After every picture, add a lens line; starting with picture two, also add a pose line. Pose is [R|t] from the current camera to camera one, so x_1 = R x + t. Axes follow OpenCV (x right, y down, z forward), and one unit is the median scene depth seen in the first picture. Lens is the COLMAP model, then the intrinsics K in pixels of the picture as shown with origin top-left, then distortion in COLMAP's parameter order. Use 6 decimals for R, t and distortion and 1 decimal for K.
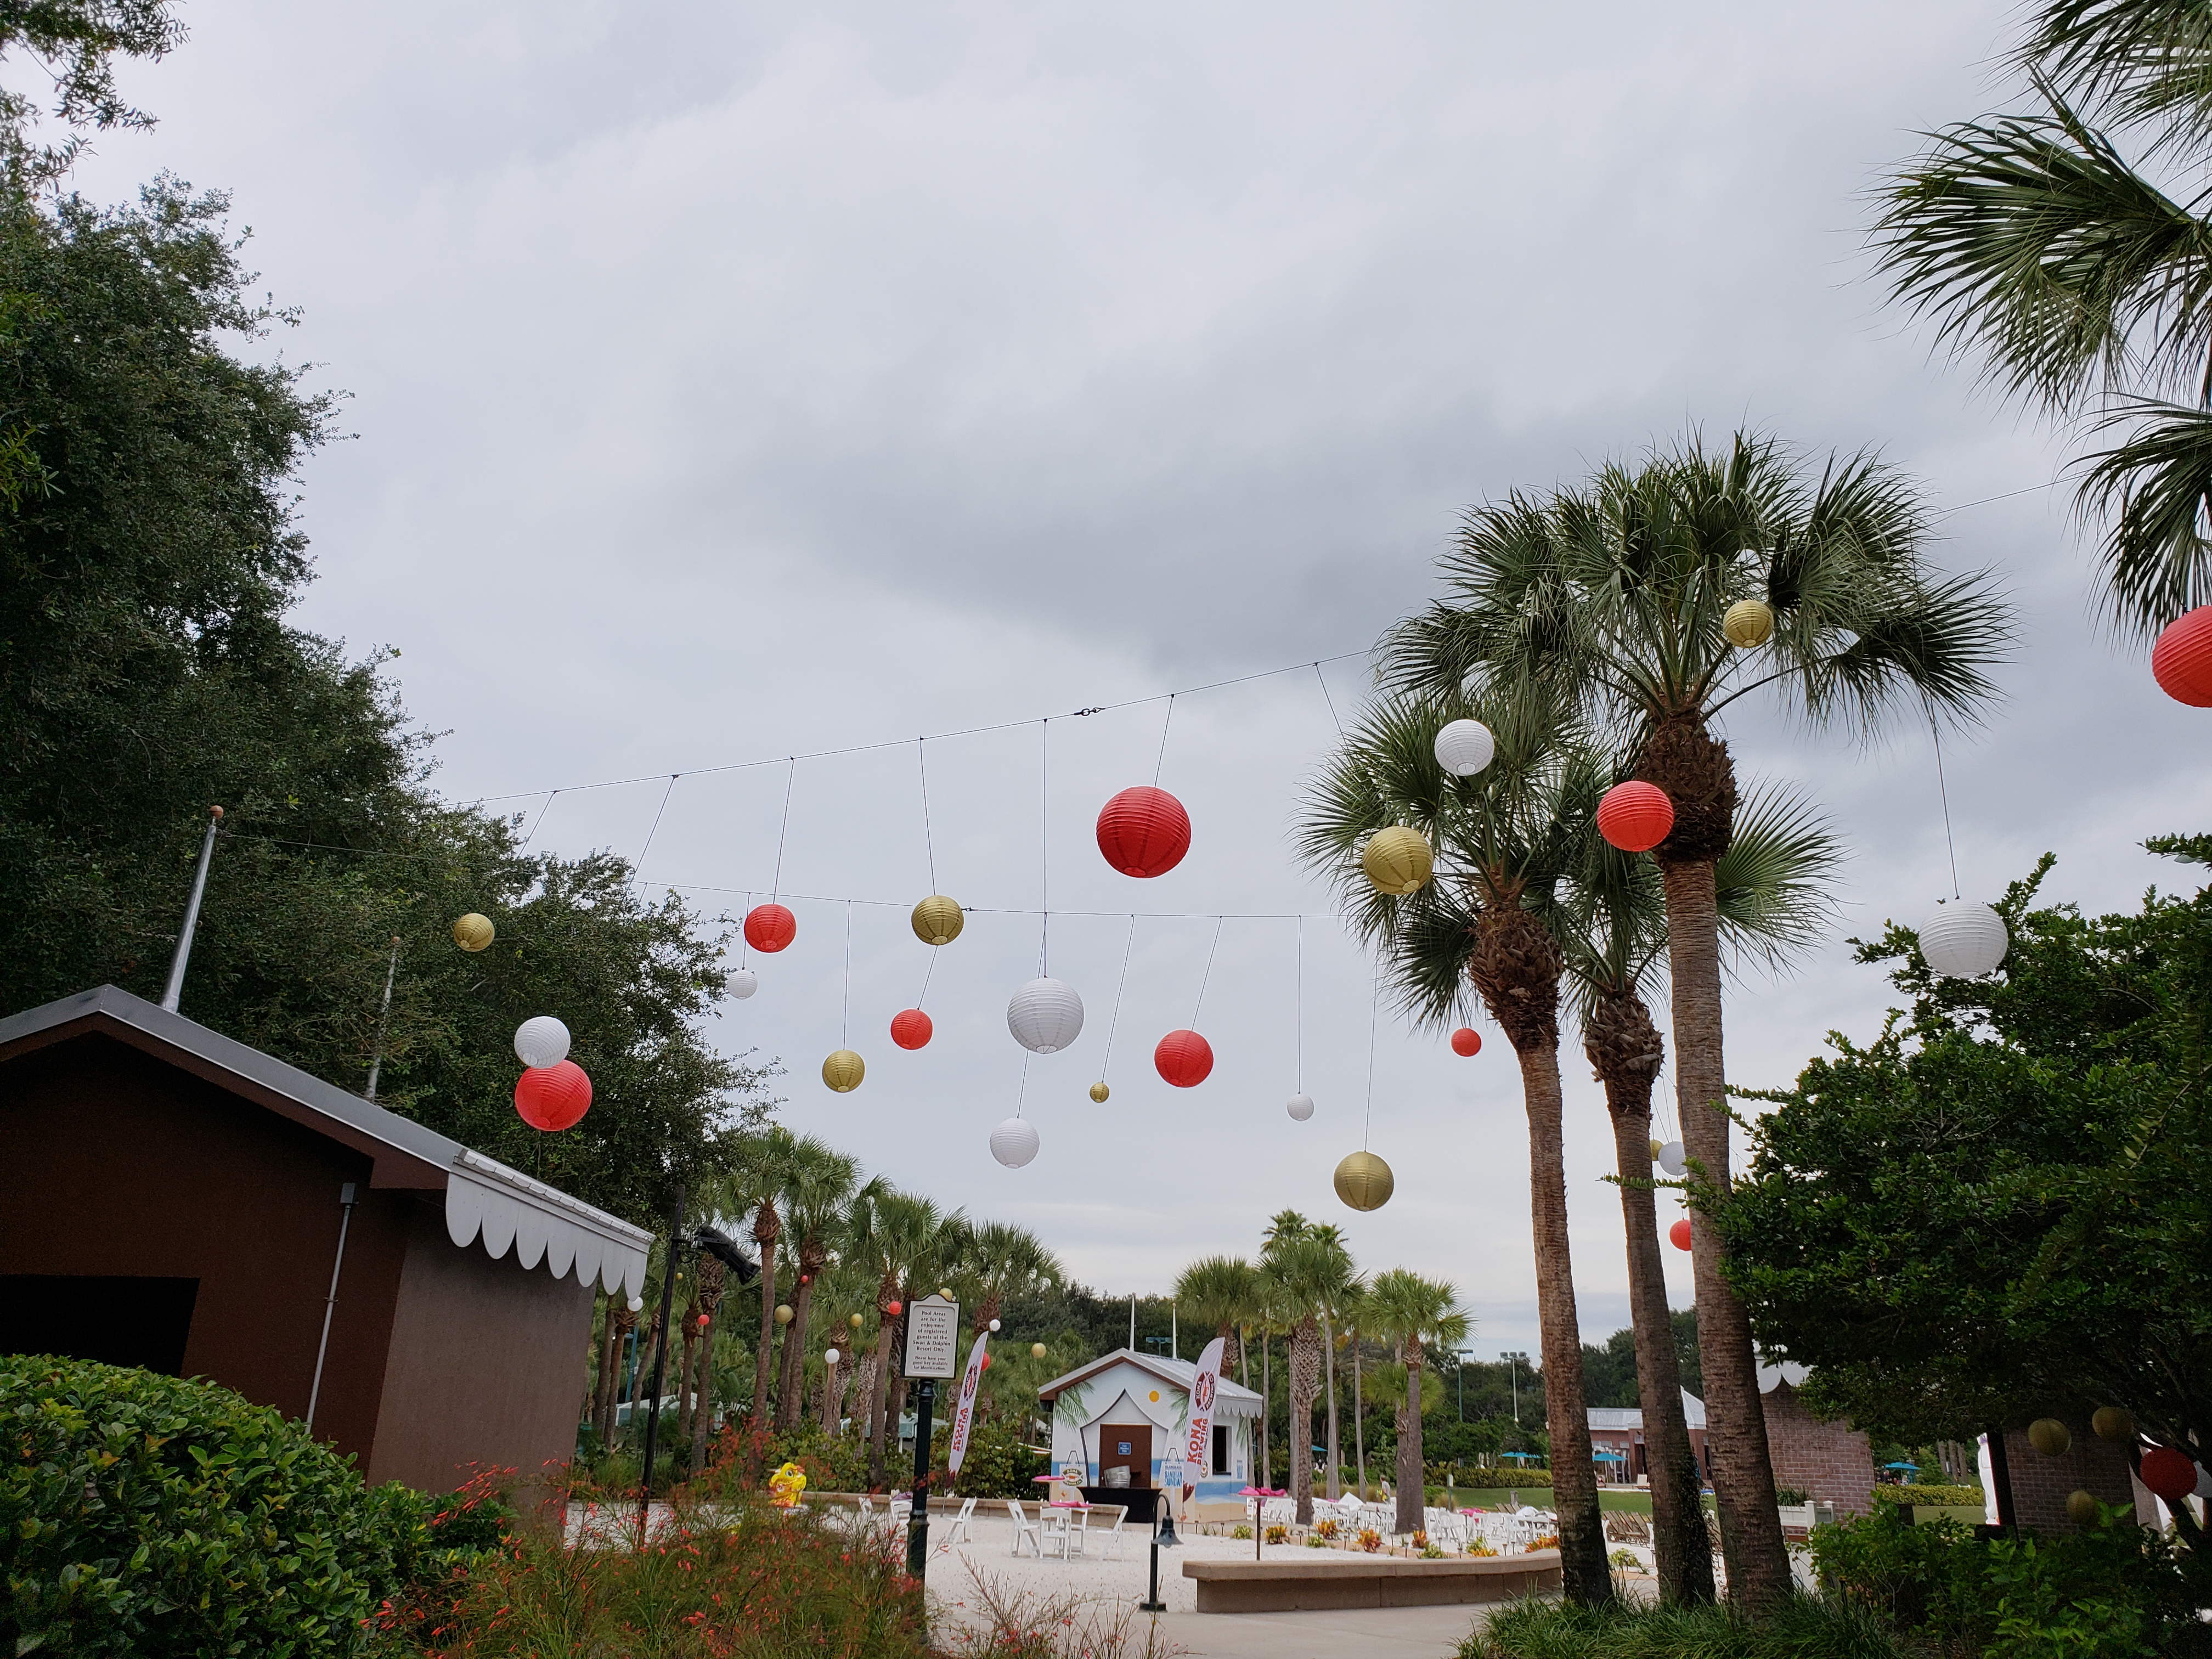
lens RADIAL K [[1704.9, 0, 1102.7], [0, 1704.9, 780.5], [0, 0, 1]] dist [0.004131, 0.001360]
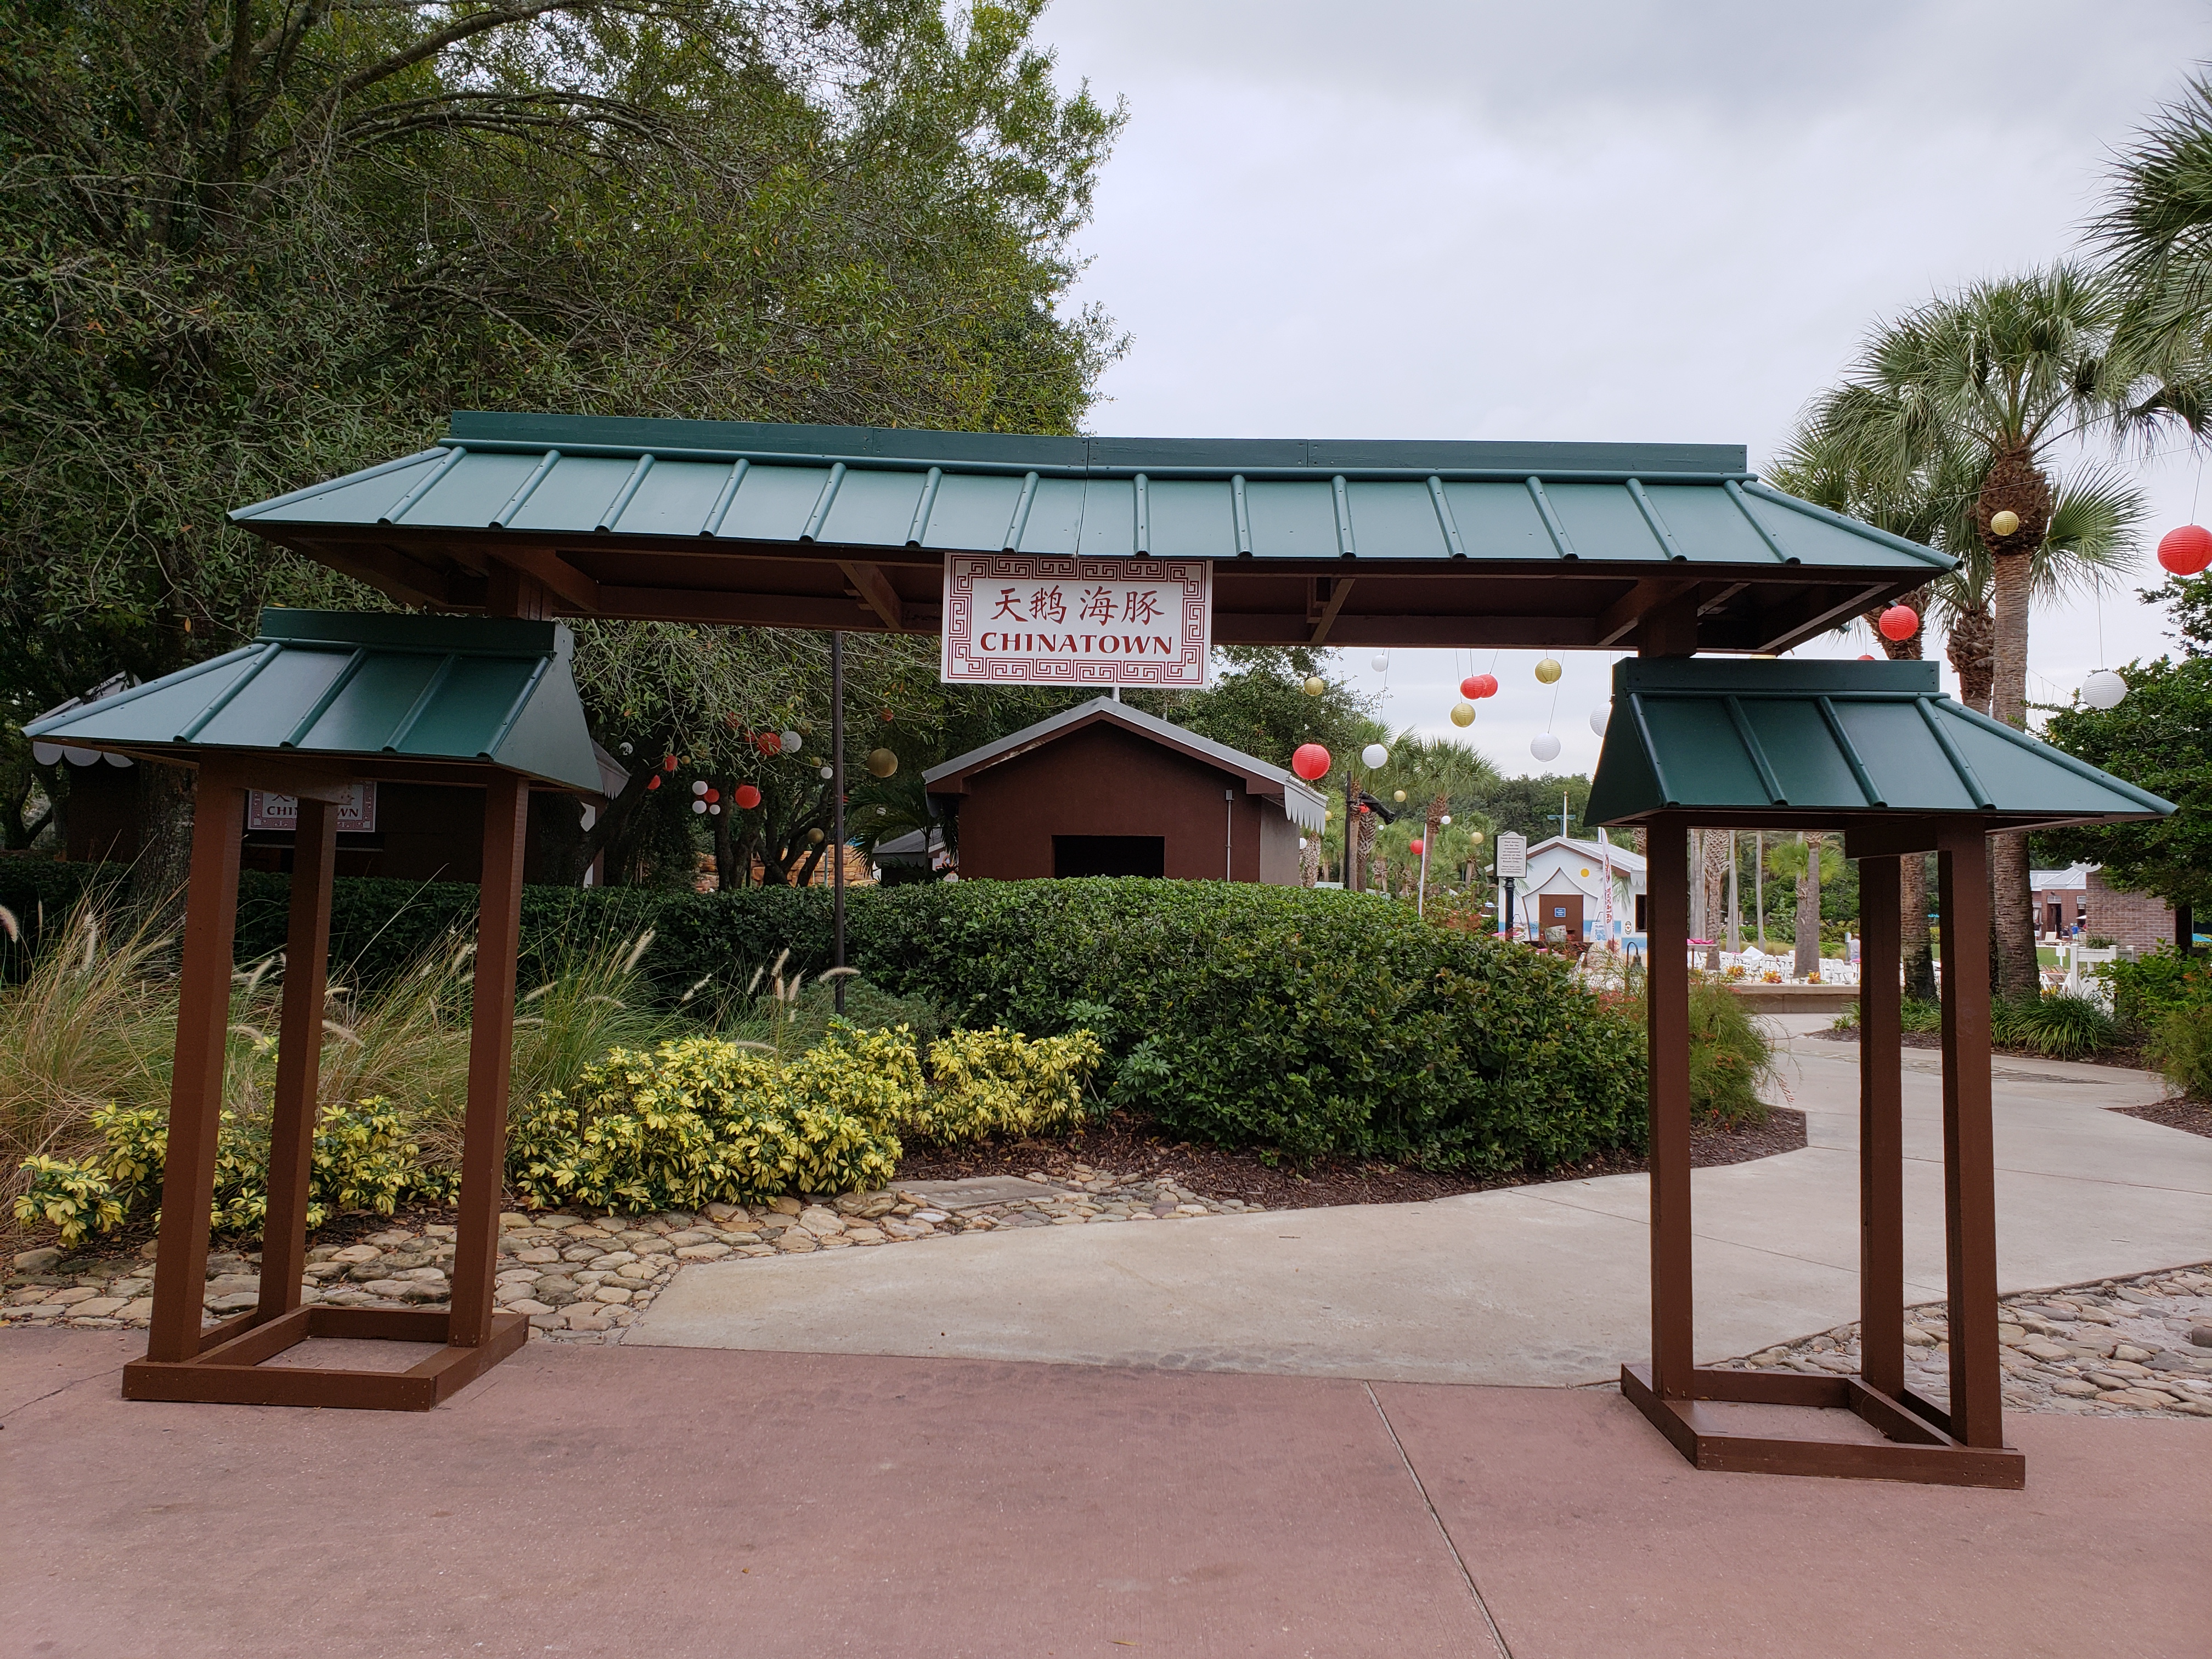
lens RADIAL K [[1704.9, 0, 1102.7], [0, 1704.9, 780.5], [0, 0, 1]] dist [0.004131, 0.001360]
pose [[0.974632, -0.022787, -0.222648, -0.045657], [0.086769, 0.955471, 0.282038, -0.103380], [0.206307, -0.294202, 0.933211, -0.259604]]
